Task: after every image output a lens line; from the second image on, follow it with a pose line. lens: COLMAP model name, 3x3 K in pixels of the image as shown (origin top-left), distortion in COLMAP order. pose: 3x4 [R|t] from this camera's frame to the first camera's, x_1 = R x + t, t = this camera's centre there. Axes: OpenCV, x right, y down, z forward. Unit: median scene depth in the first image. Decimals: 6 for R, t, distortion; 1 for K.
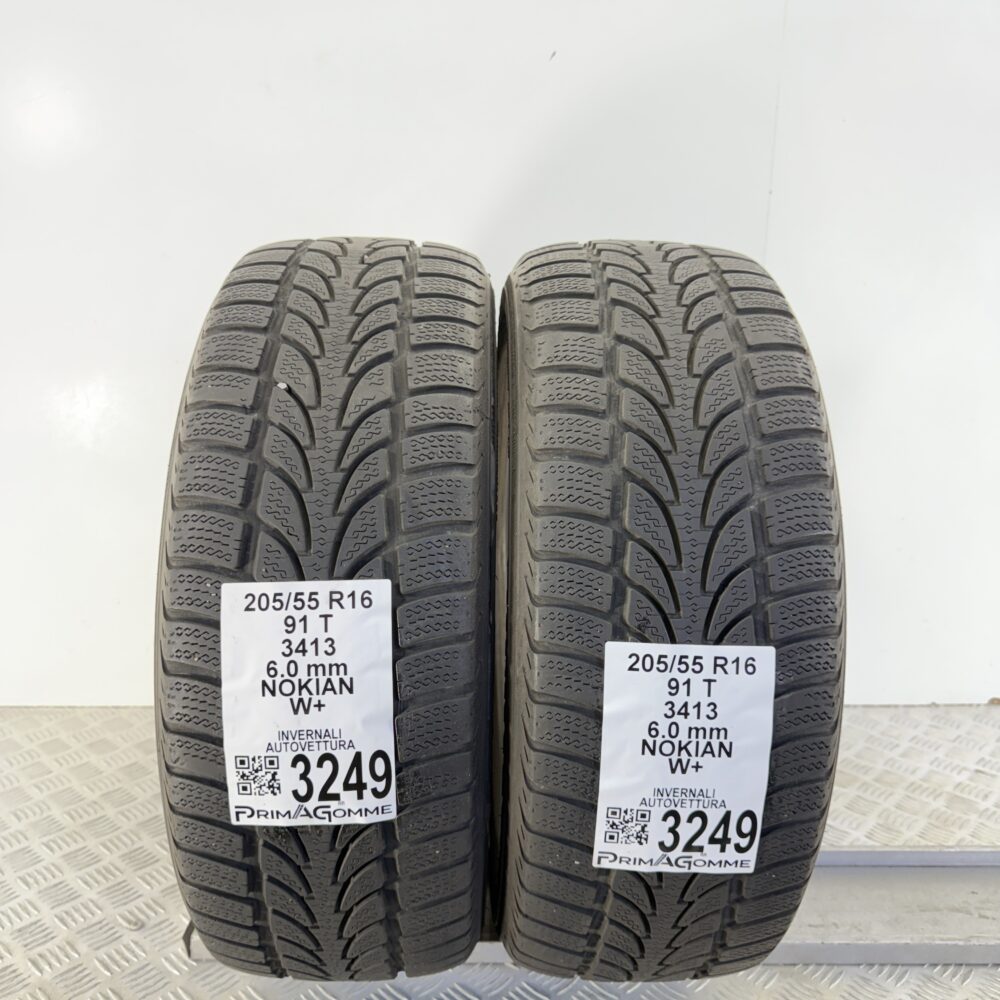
lens RADIAL K [[887.4, 0, 500.0], [0, 887.4, 500.0], [0, 0, 1]] dist [0.160015, -0.352150]
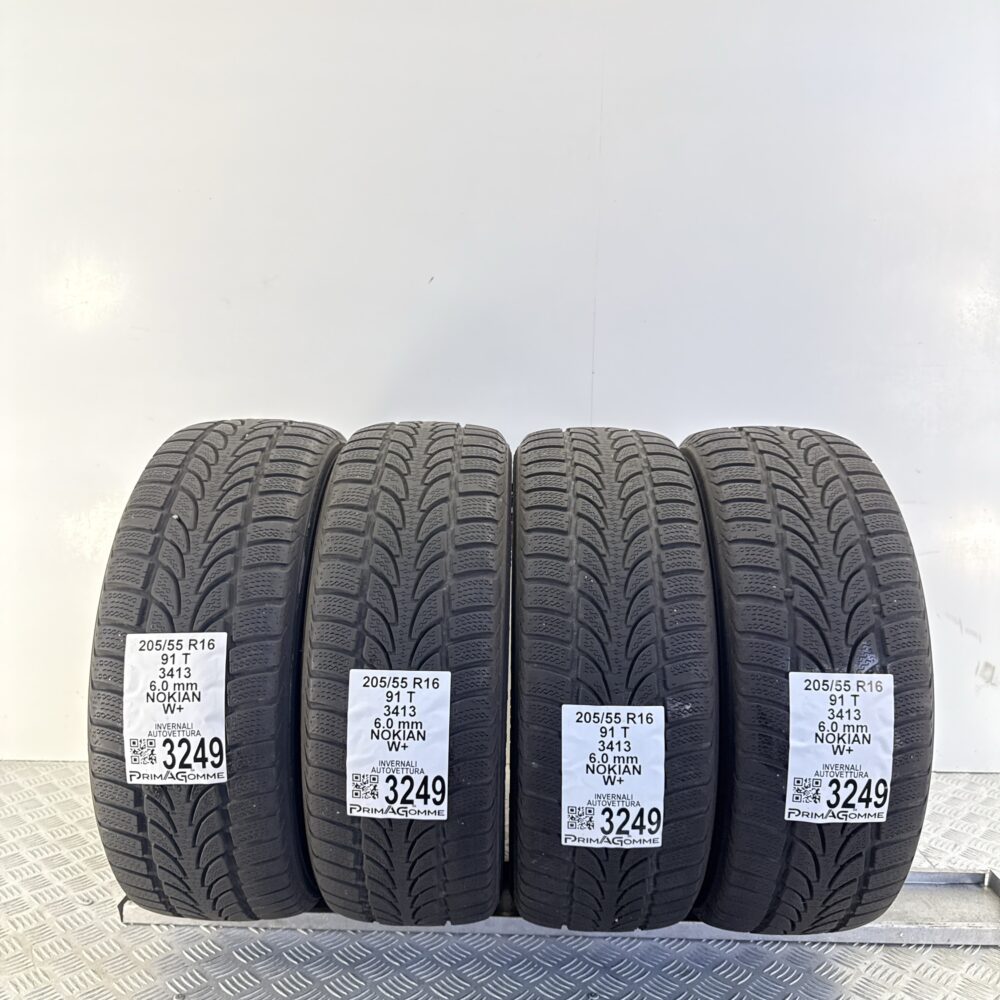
lens RADIAL K [[898.4, 0, 500.0], [0, 898.4, 500.0], [0, 0, 1]] dist [0.127852, -0.290941]
pose [[0.999147, -0.001036, -0.041278, 0.451857], [-0.004409, 0.991293, -0.131598, 0.063905], [0.041055, 0.131668, 0.990443, -0.684261]]
